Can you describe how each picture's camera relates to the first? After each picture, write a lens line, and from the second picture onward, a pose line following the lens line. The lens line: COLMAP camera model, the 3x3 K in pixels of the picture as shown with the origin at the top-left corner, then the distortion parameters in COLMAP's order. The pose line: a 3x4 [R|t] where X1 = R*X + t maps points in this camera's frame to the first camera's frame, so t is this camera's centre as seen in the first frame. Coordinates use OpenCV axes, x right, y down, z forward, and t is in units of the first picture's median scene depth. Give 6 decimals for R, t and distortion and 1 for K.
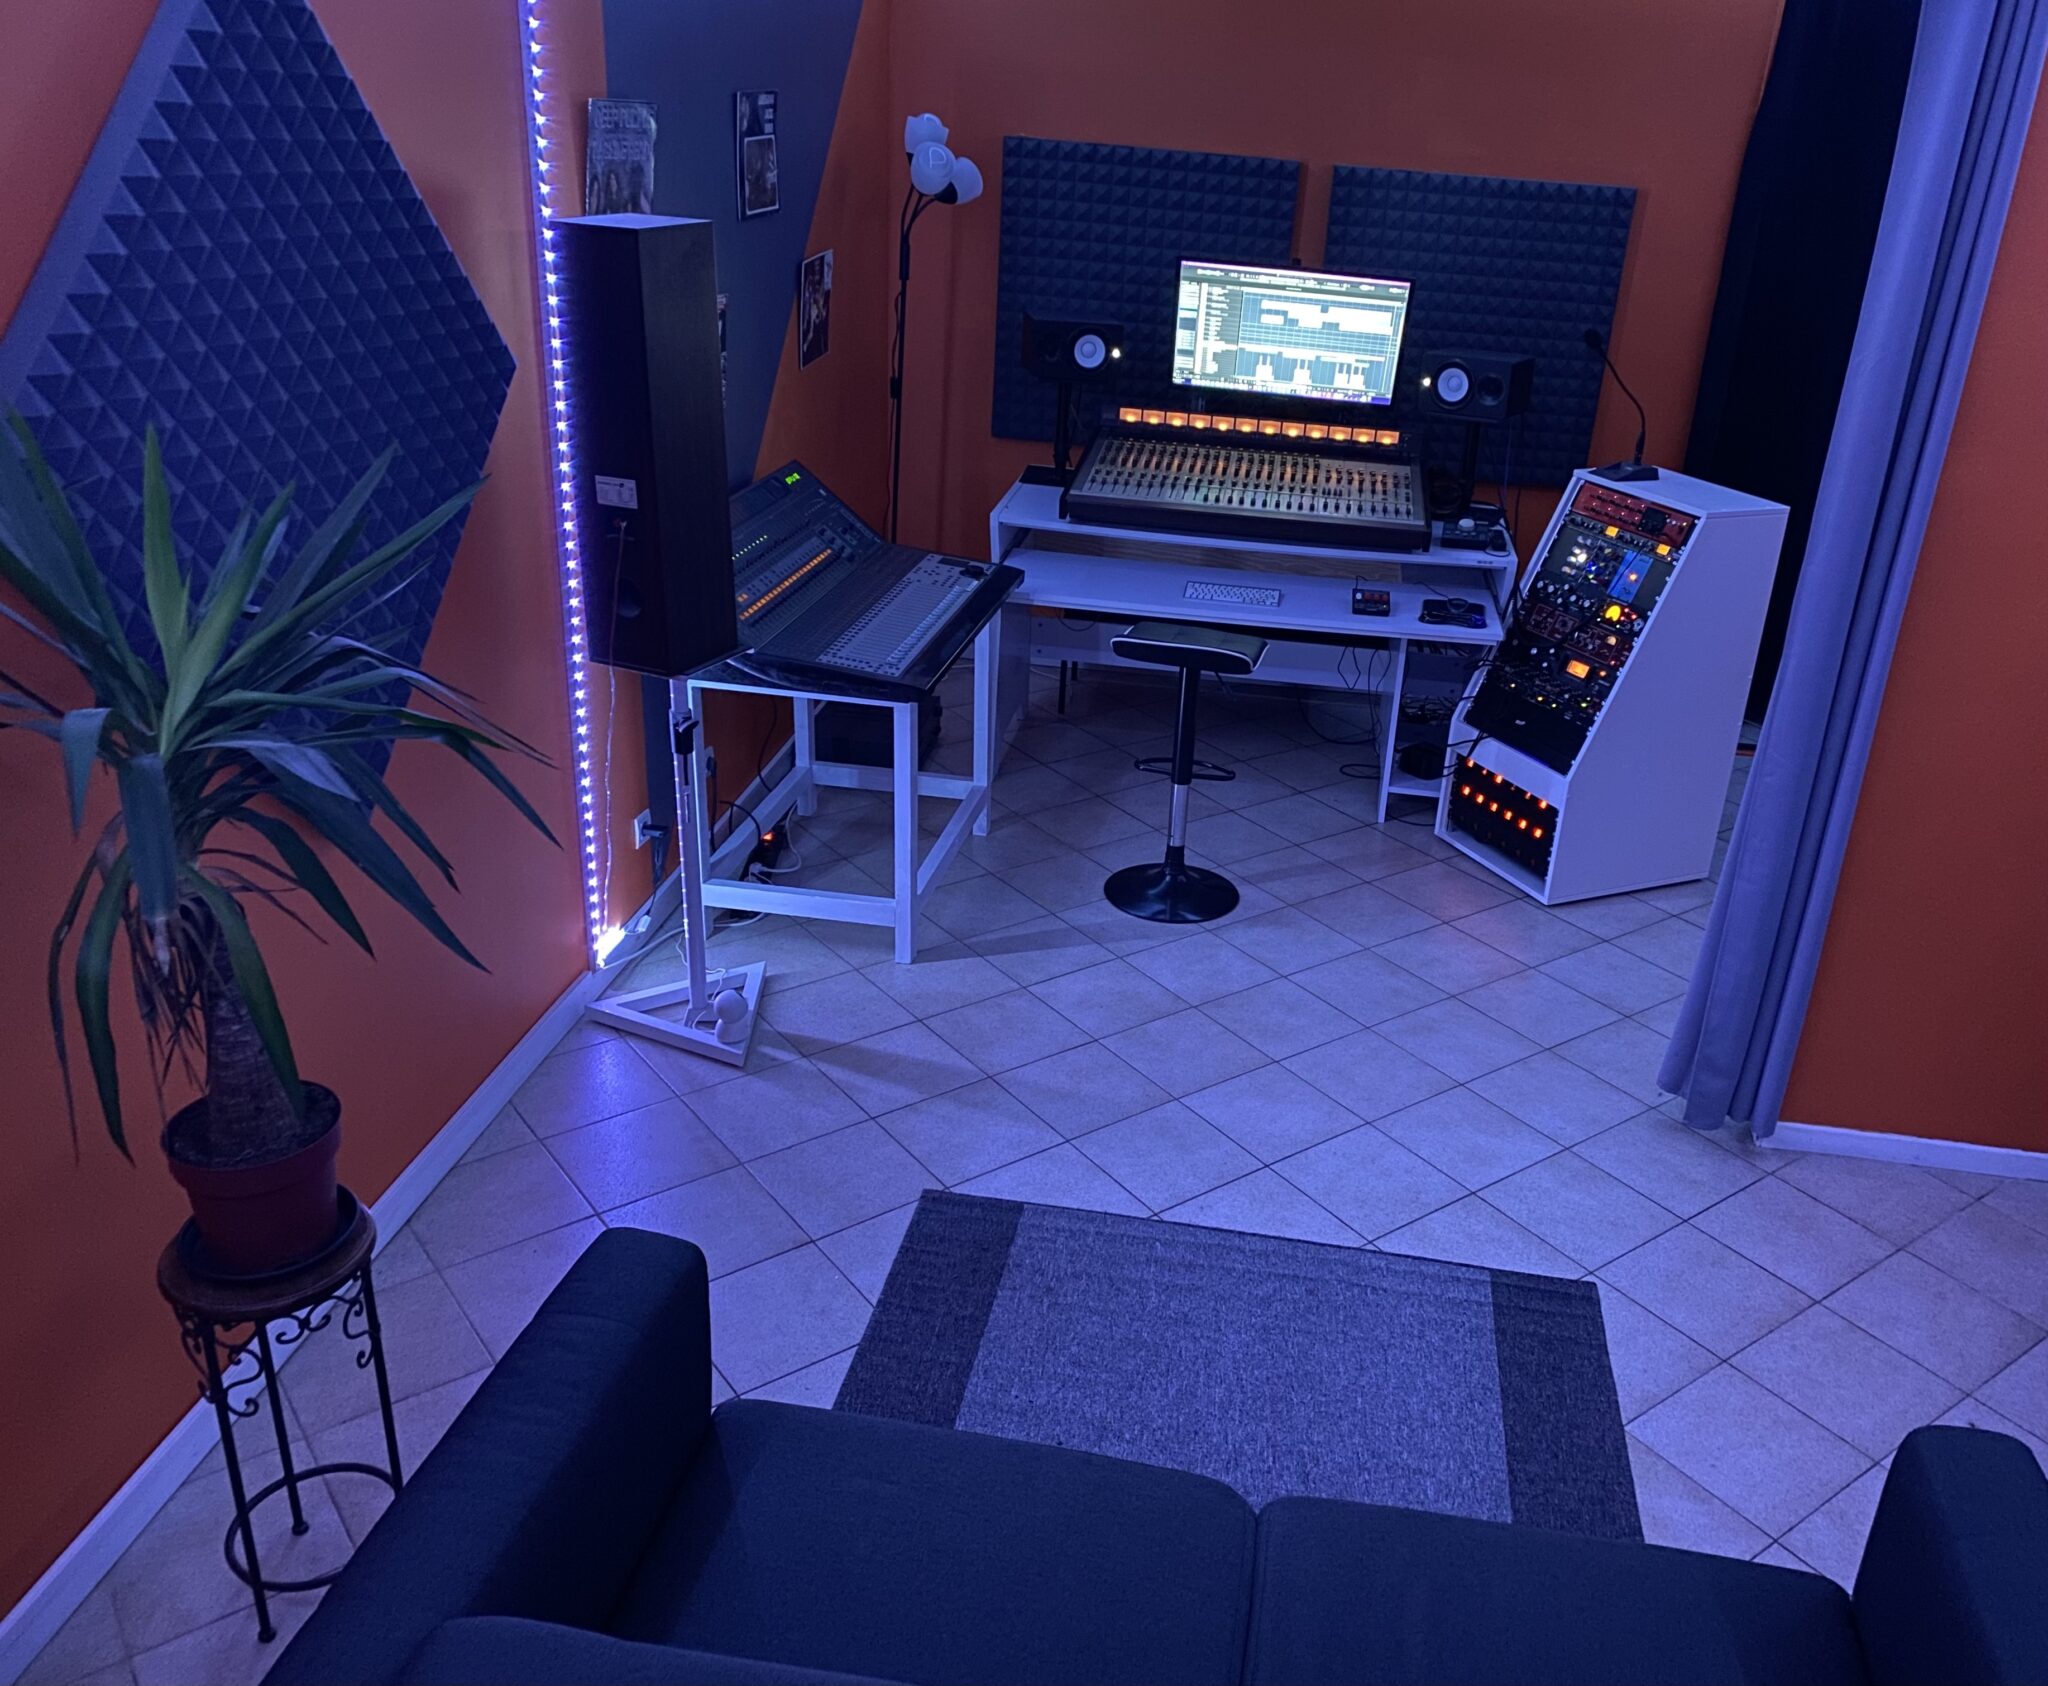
lens RADIAL K [[1694.4, 0, 1025.5], [0, 1694.4, 908.9], [0, 0, 1]] dist [0.083843, -0.171865]
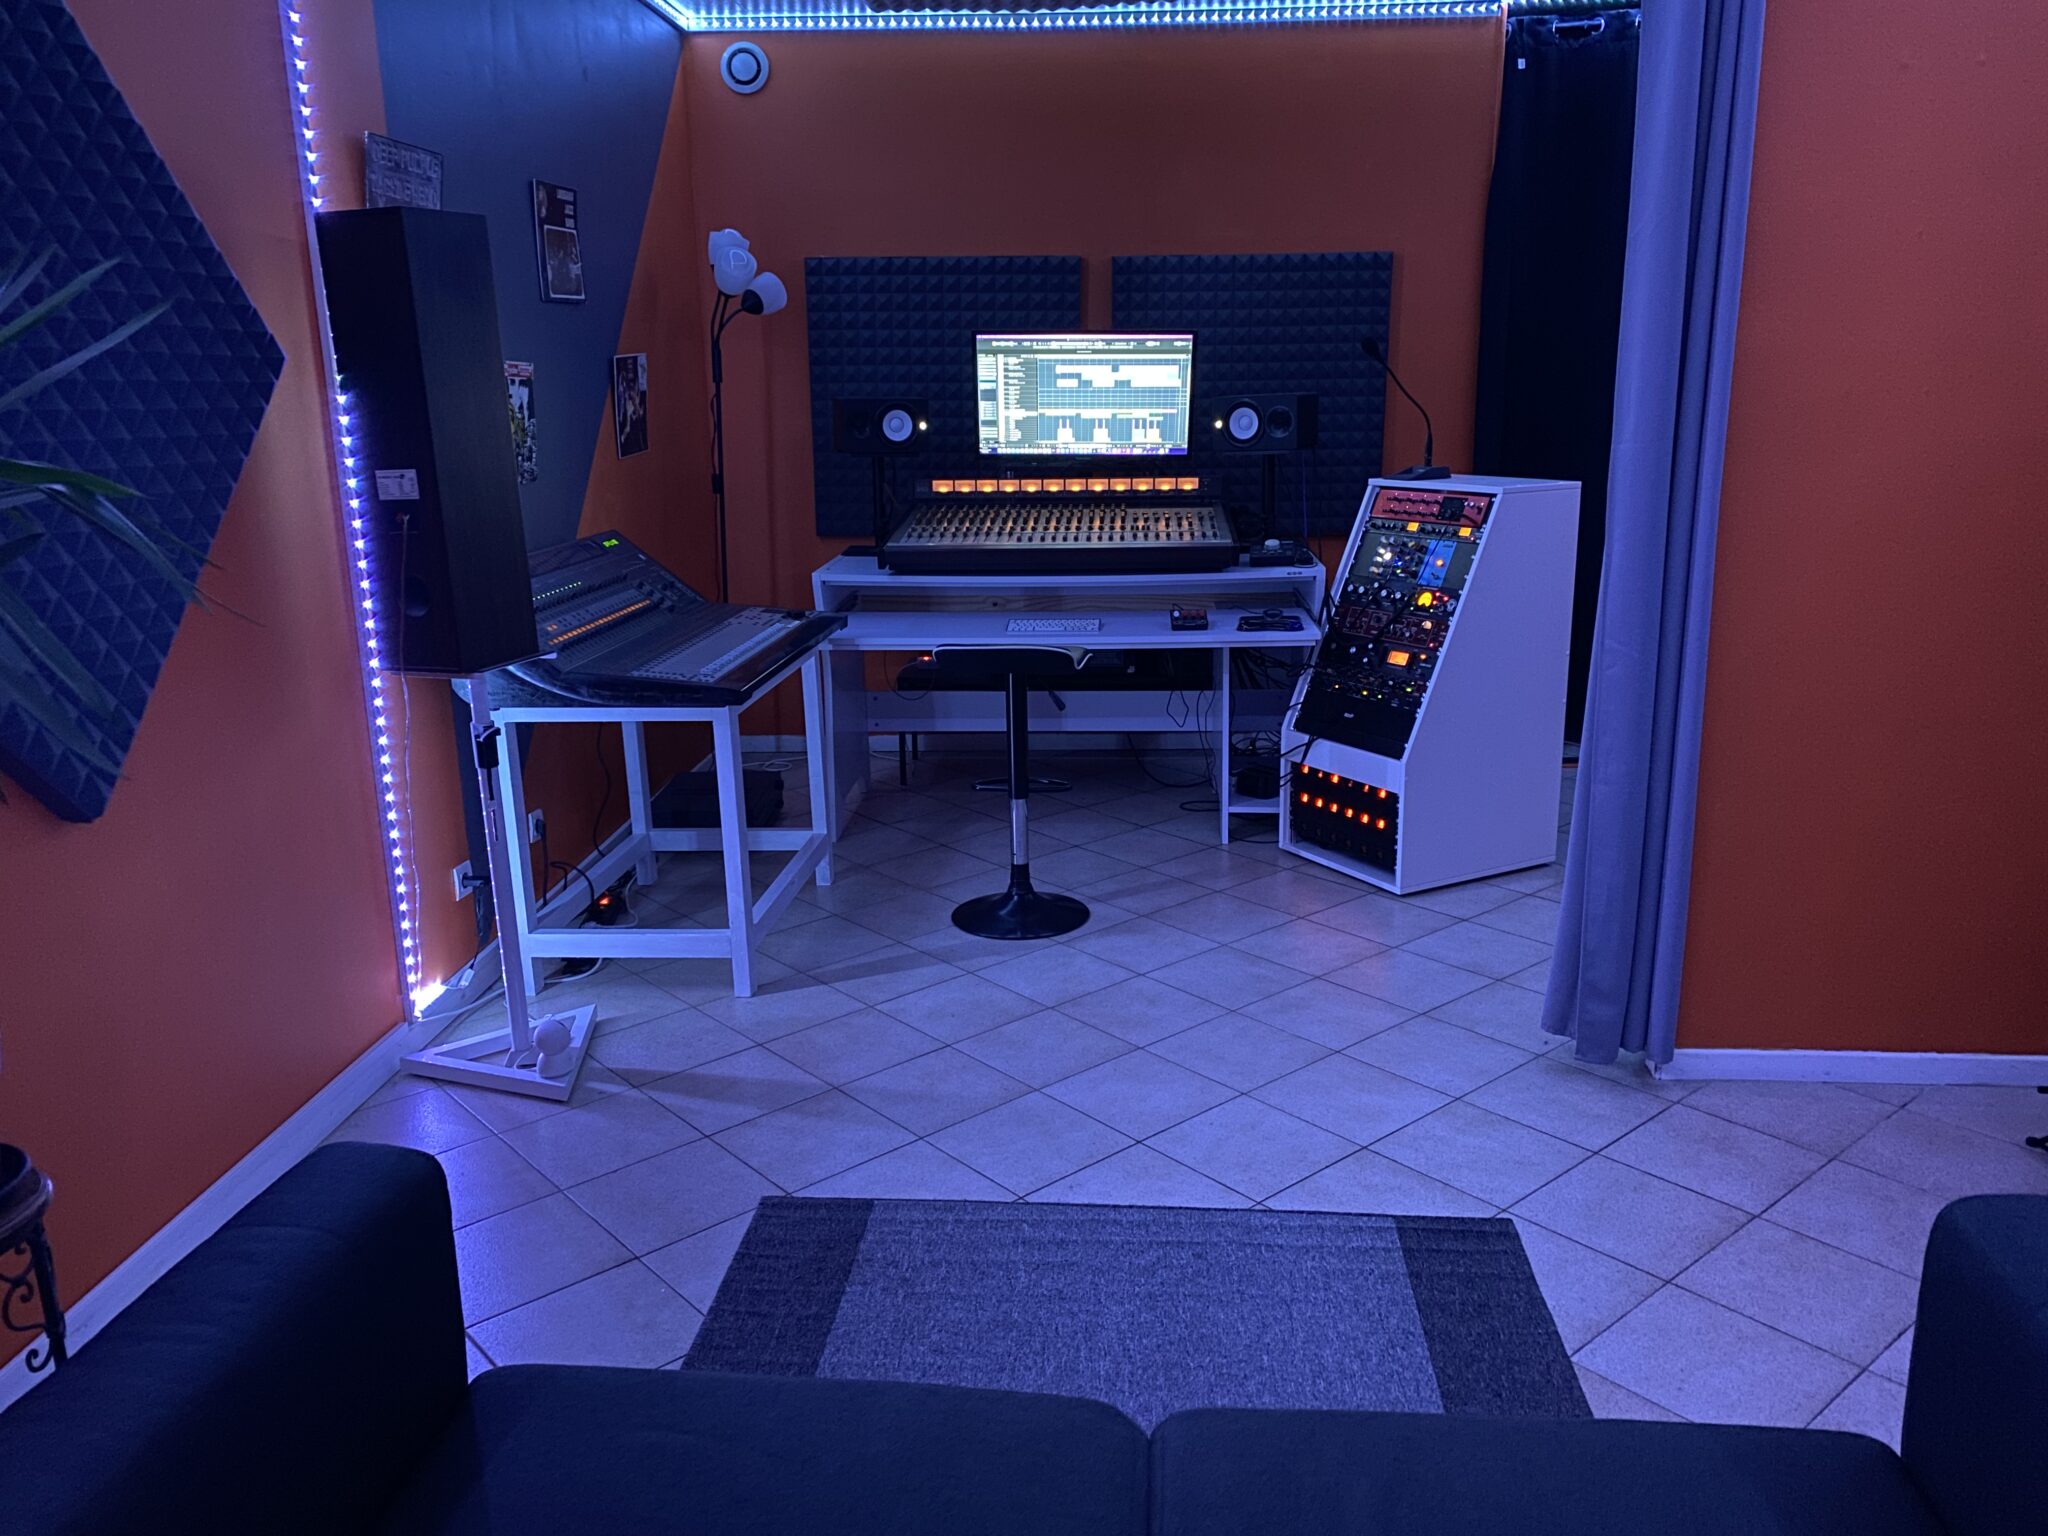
lens RADIAL K [[1613.0, 0, 944.0], [0, 1613.0, 768.1], [0, 0, 1]] dist [0.051181, -0.078182]
pose [[0.996031, -0.079998, 0.039031, 0.014435], [0.085520, 0.981662, -0.170370, 0.068623], [-0.024686, 0.173032, 0.984607, 0.081463]]
